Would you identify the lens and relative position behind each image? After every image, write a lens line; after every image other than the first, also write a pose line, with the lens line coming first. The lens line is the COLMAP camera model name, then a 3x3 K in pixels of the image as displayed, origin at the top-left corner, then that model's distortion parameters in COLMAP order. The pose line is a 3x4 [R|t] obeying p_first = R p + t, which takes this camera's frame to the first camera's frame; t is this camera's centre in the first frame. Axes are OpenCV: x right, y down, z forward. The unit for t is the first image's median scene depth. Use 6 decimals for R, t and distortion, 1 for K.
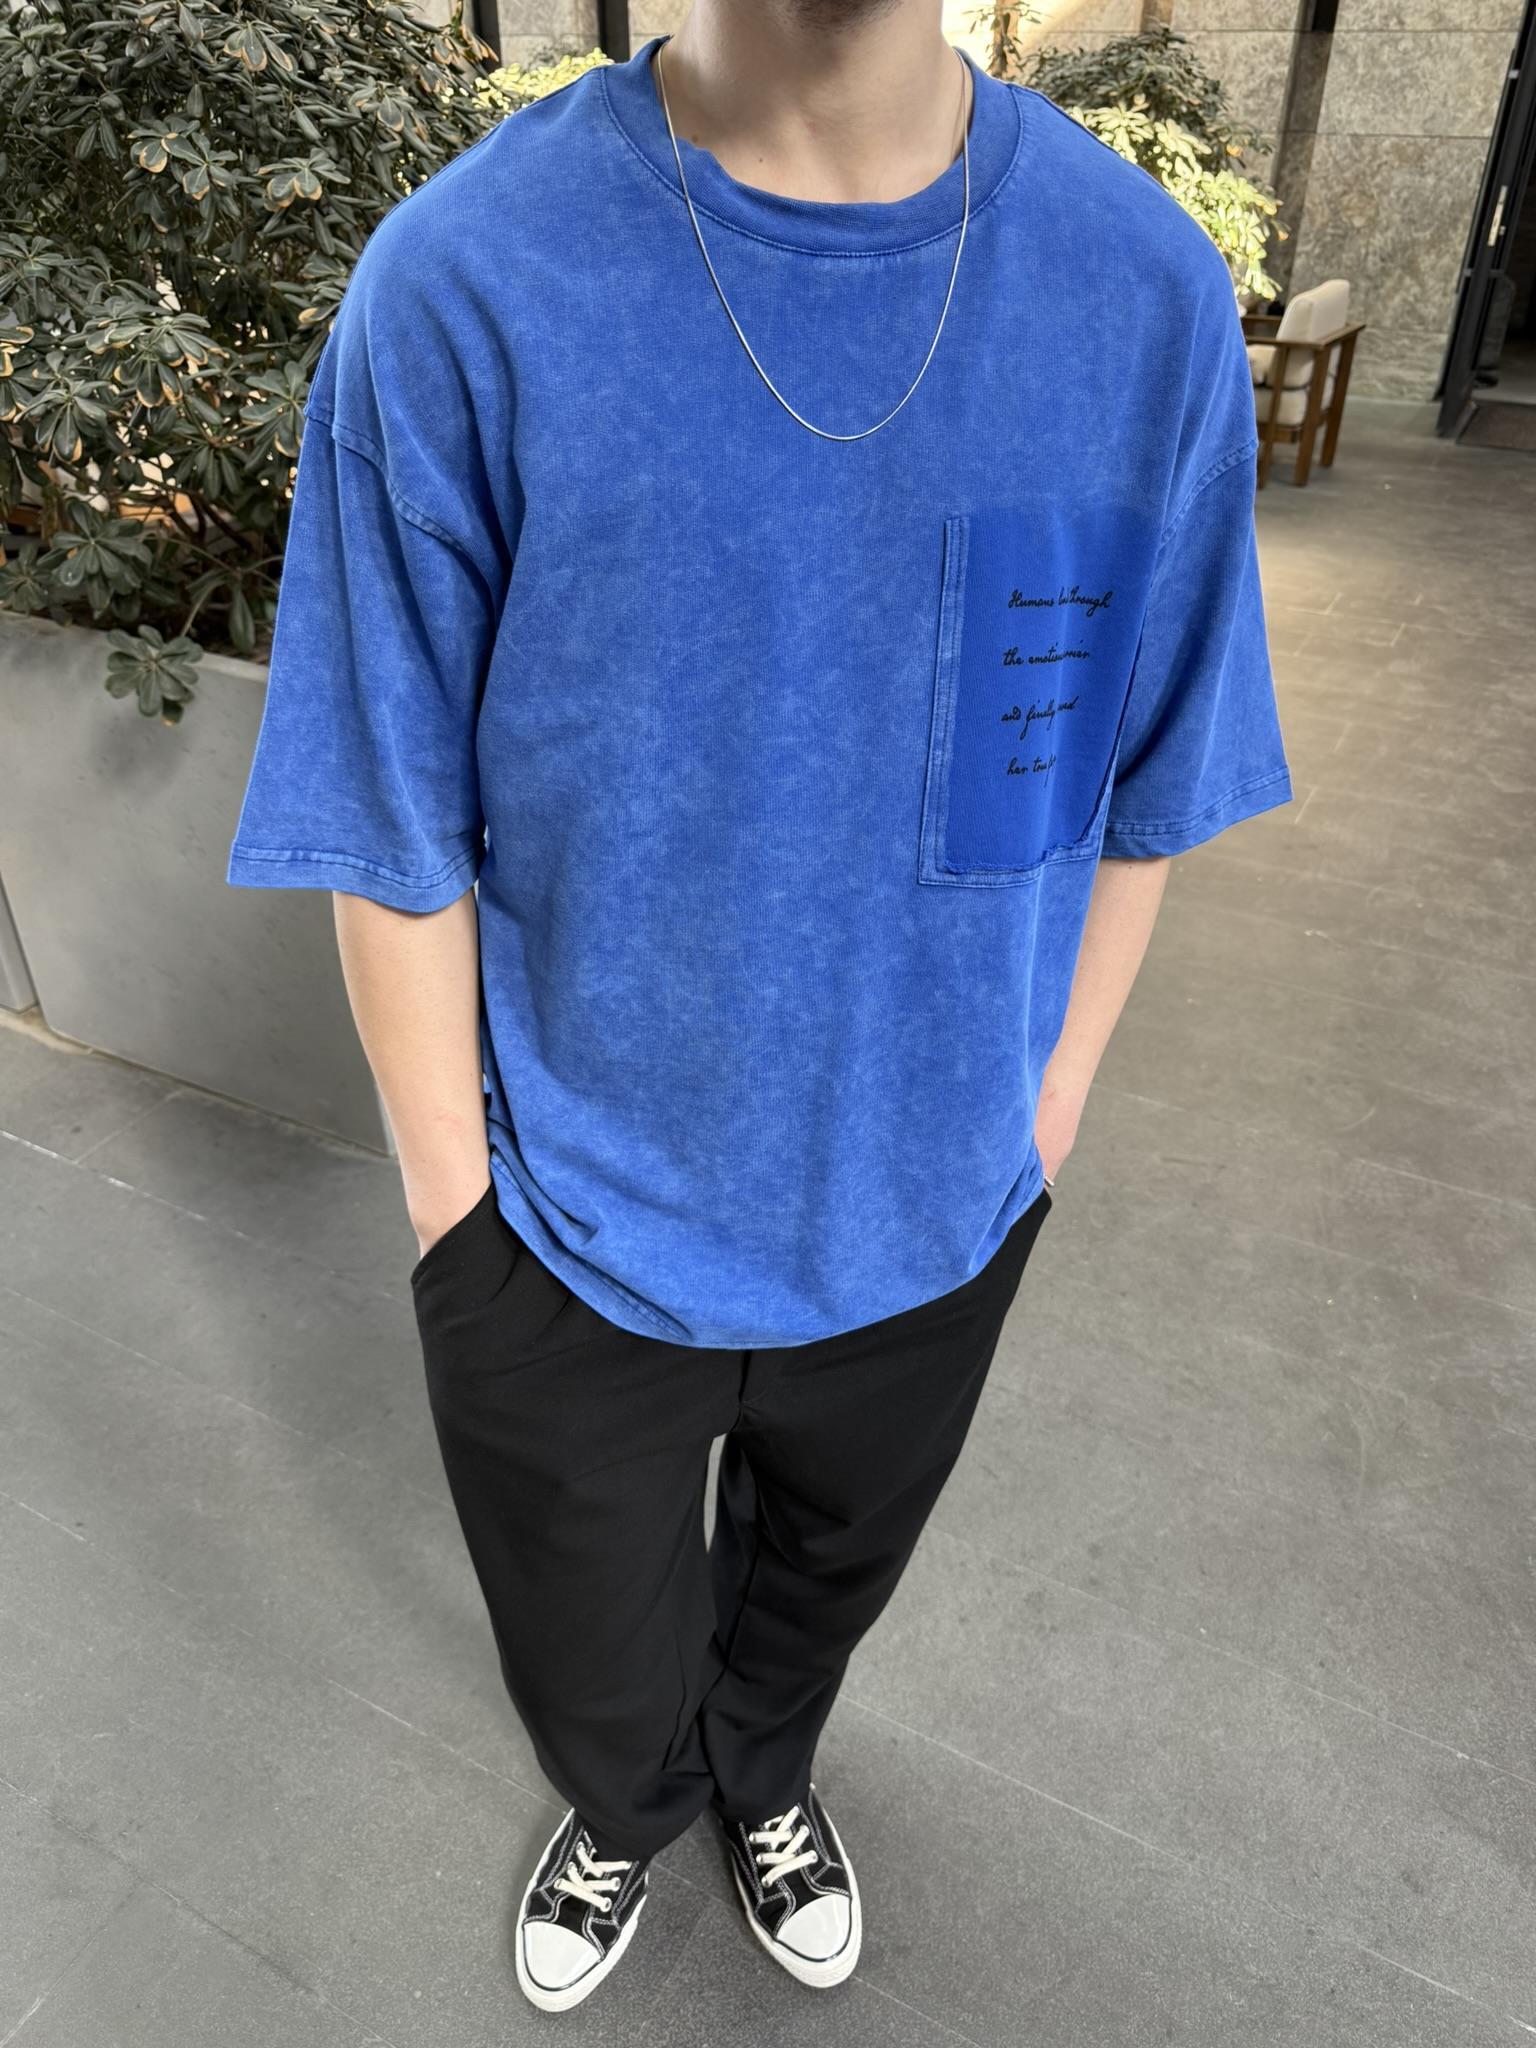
lens RADIAL K [[1469.7, 0, 762.3], [0, 1469.7, 1024.9], [0, 0, 1]] dist [0.004182, -0.010310]
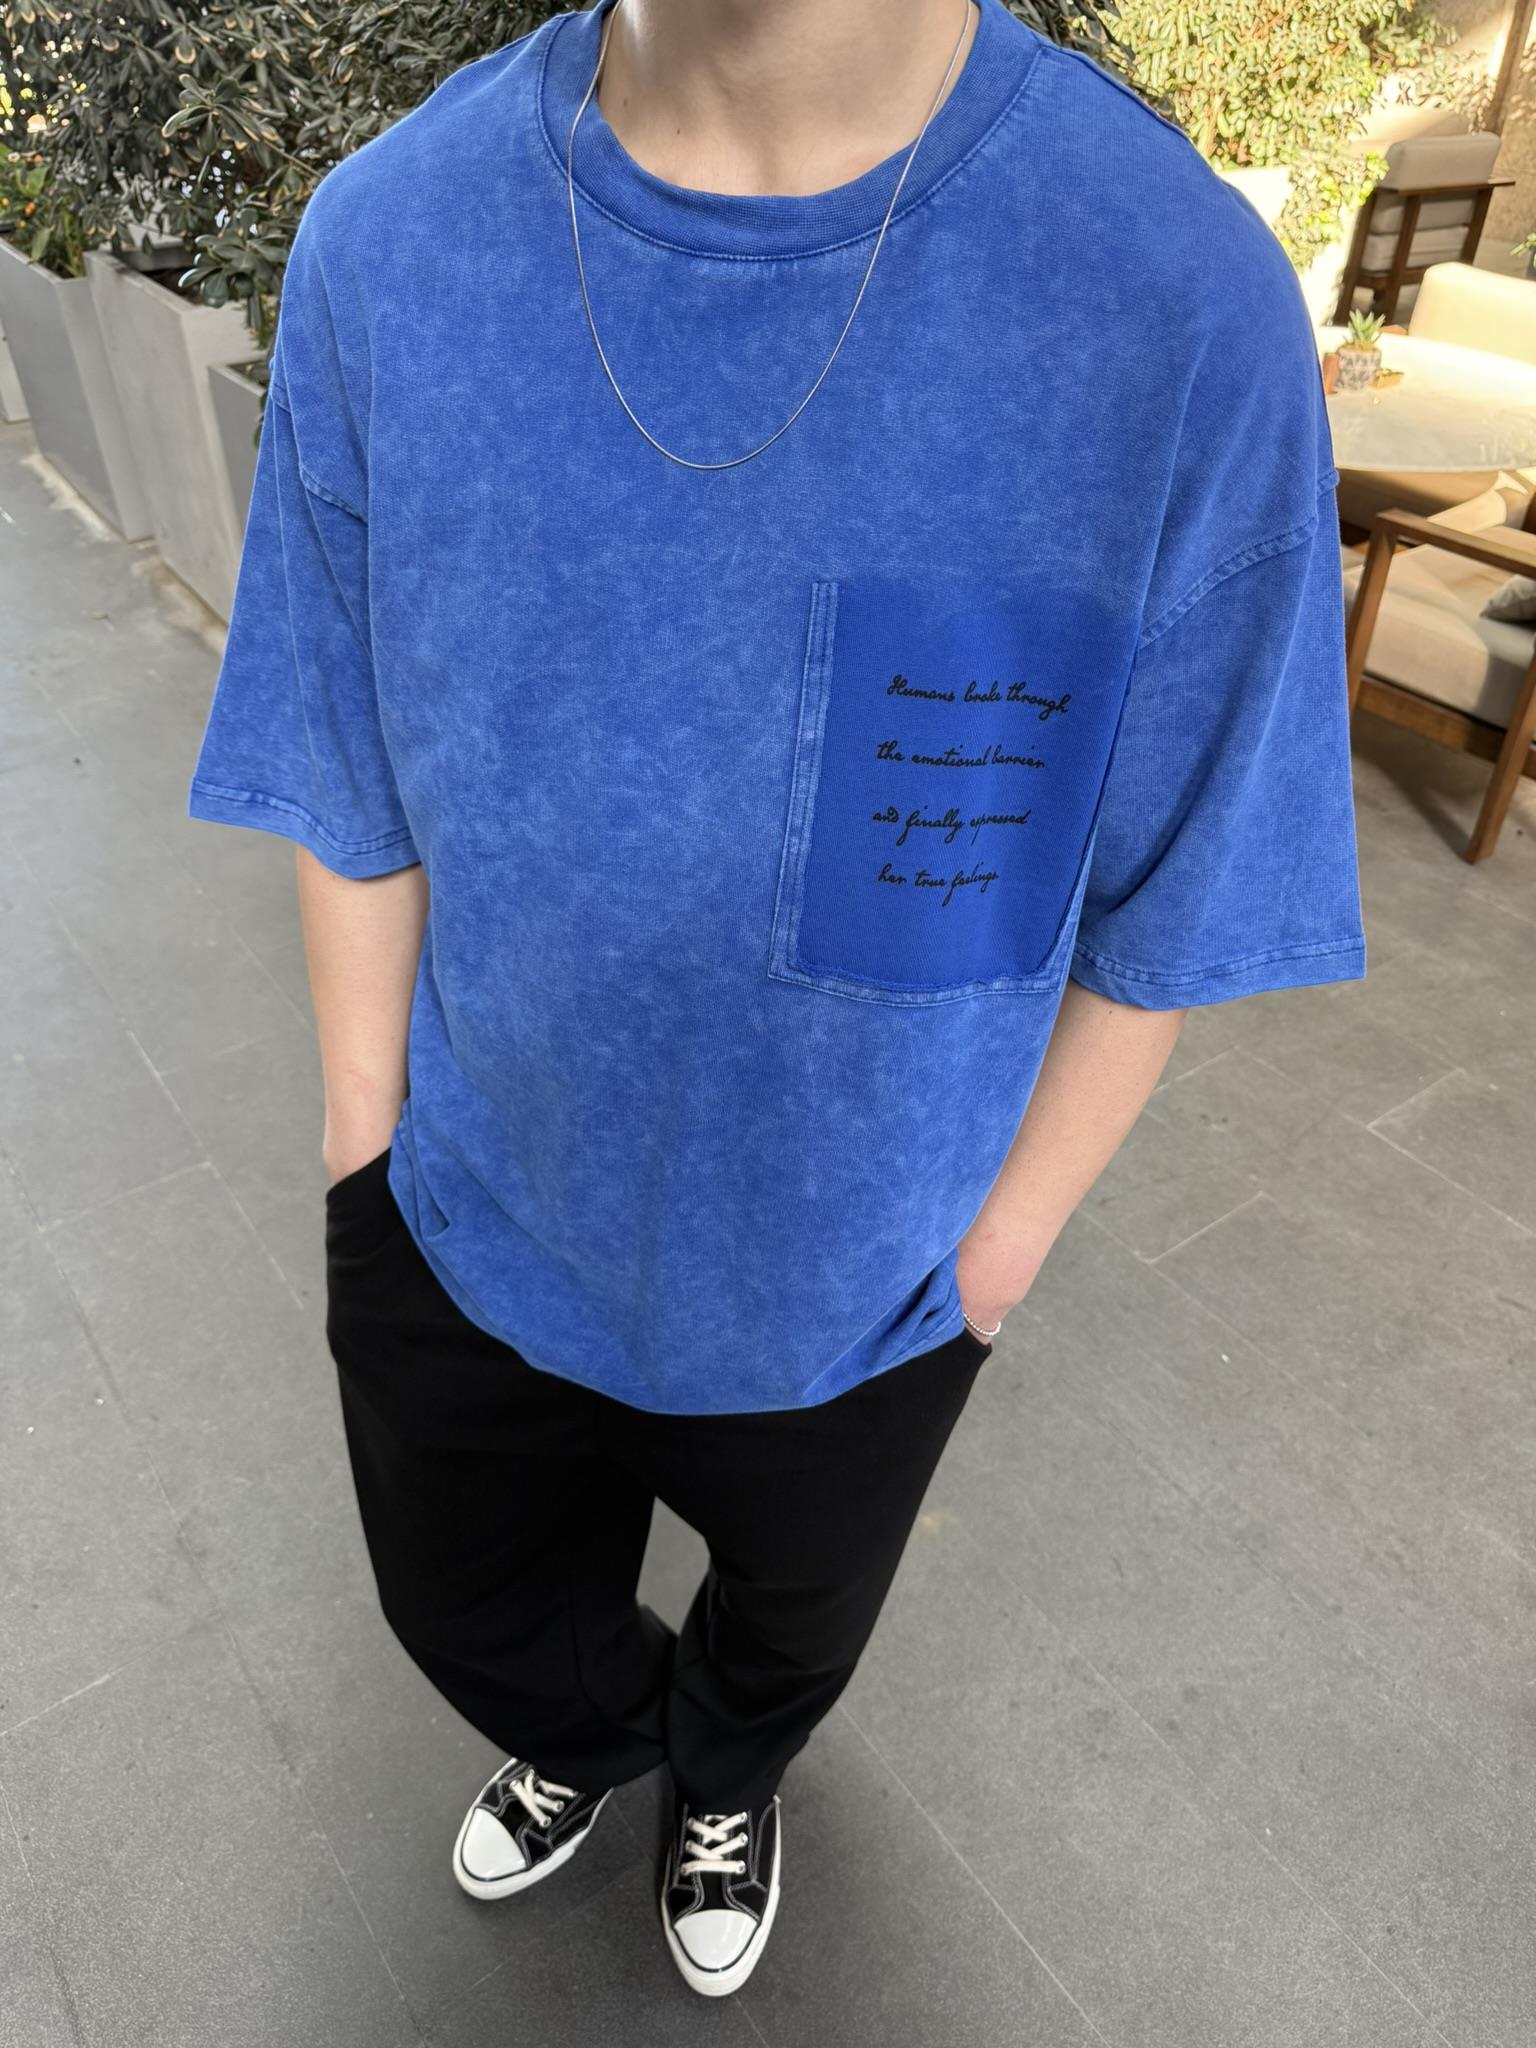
lens RADIAL K [[1469.7, 0, 778.1], [0, 1469.7, 1027.8], [0, 0, 1]] dist [0.004182, -0.010310]
pose [[0.901669, 0.266450, -0.340585, 0.195289], [-0.239016, 0.963452, 0.120965, -0.081908], [0.360368, -0.027665, 0.932400, 0.084798]]
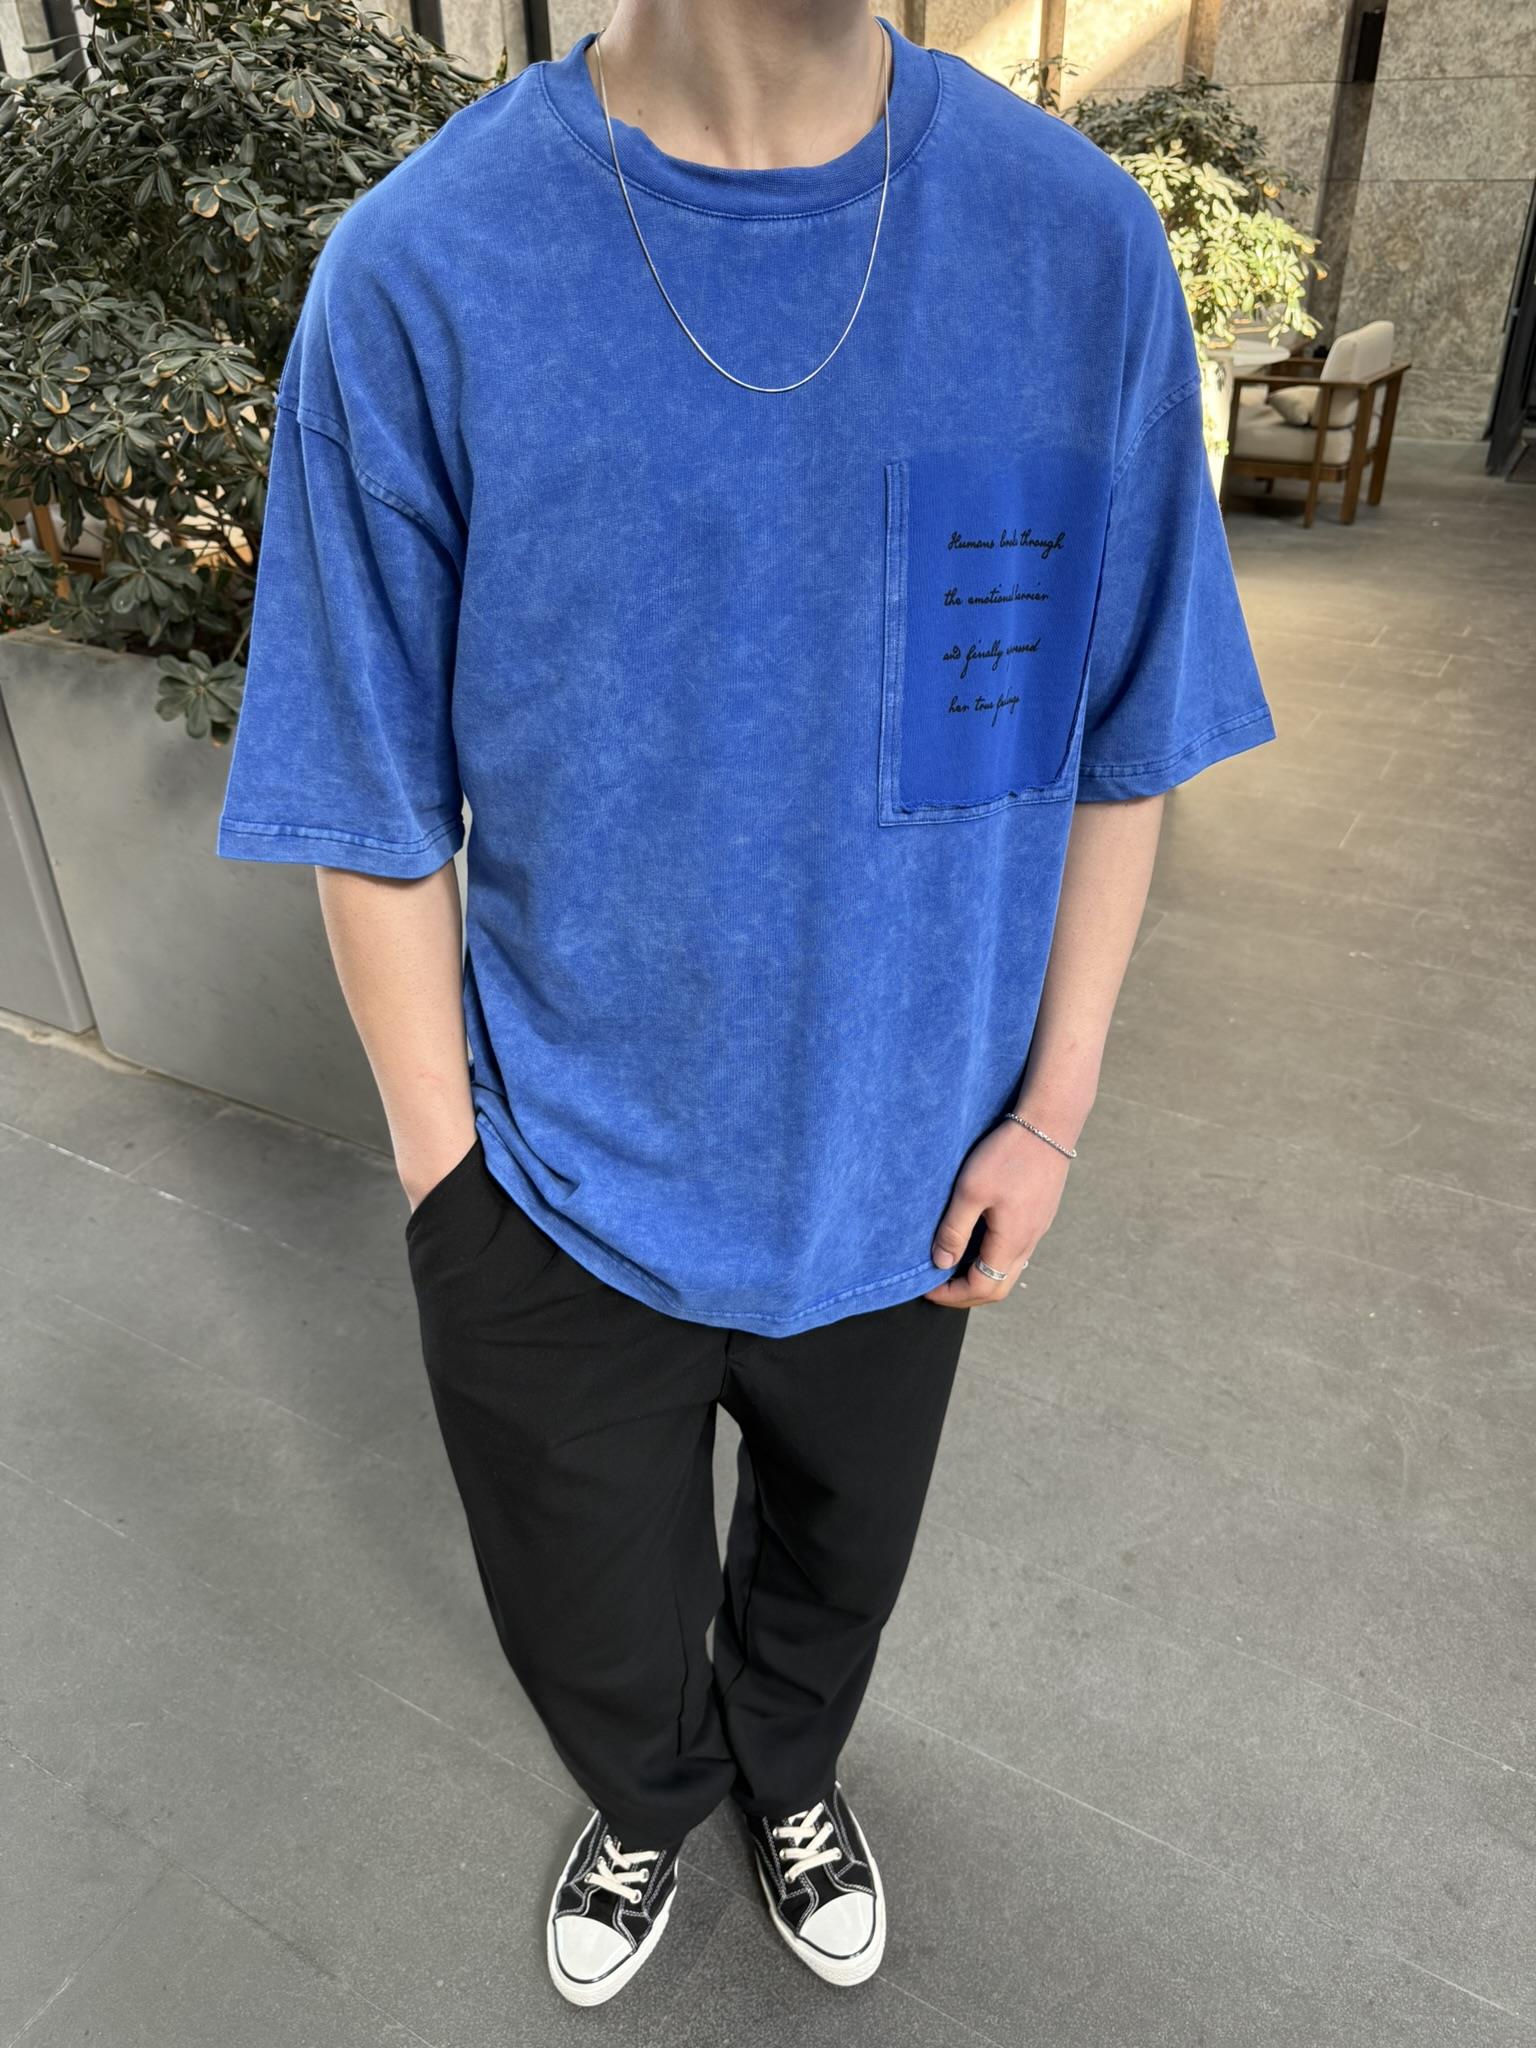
lens RADIAL K [[1469.7, 0, 757.8], [0, 1469.7, 1025.5], [0, 0, 1]] dist [0.004182, -0.010310]
pose [[0.999120, -0.003451, -0.041799, 0.019654], [0.001897, 0.999307, -0.037177, 0.036086], [0.041899, 0.037065, 0.998434, -0.009465]]
